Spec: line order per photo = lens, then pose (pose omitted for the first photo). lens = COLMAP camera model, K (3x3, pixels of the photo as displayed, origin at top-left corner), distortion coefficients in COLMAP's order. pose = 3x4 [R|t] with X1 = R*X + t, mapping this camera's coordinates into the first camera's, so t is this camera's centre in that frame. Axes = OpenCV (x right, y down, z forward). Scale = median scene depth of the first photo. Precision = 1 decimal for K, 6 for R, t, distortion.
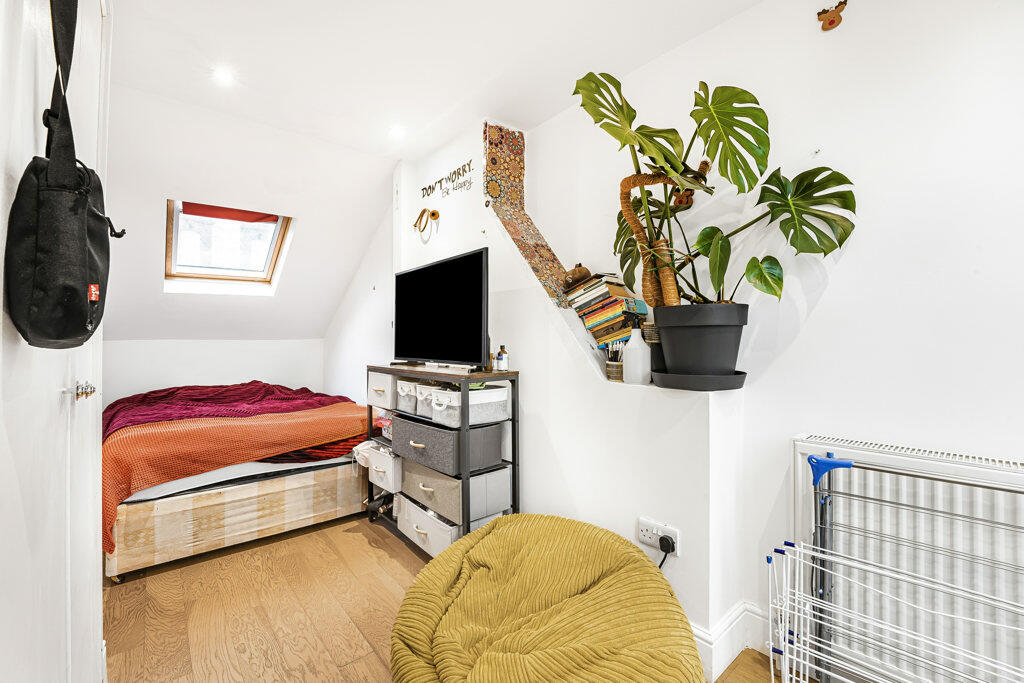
lens RADIAL K [[409.1, 0, 512.0], [0, 409.1, 341.5], [0, 0, 1]] dist [0.000120, -0.000068]
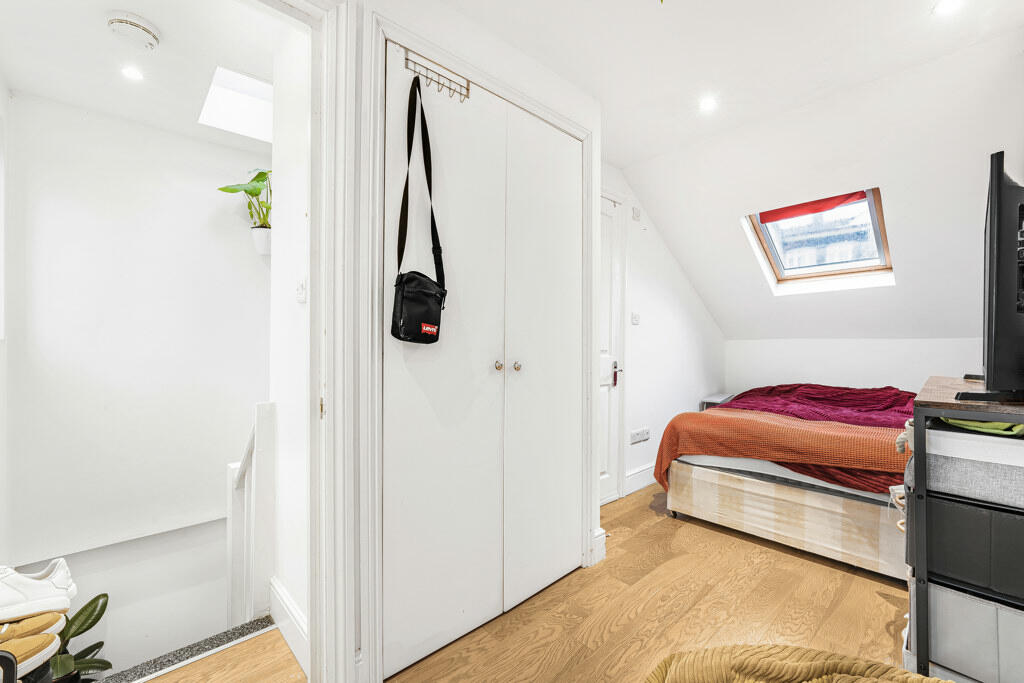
lens RADIAL K [[420.4, 0, 512.0], [0, 420.4, 341.5], [0, 0, 1]] dist [-0.000602, 0.000037]
pose [[0.067801, -0.001641, -0.997697, 0.340788], [0.003425, 0.999993, -0.001412, 0.001885], [0.997693, -0.003321, 0.067806, 0.303968]]
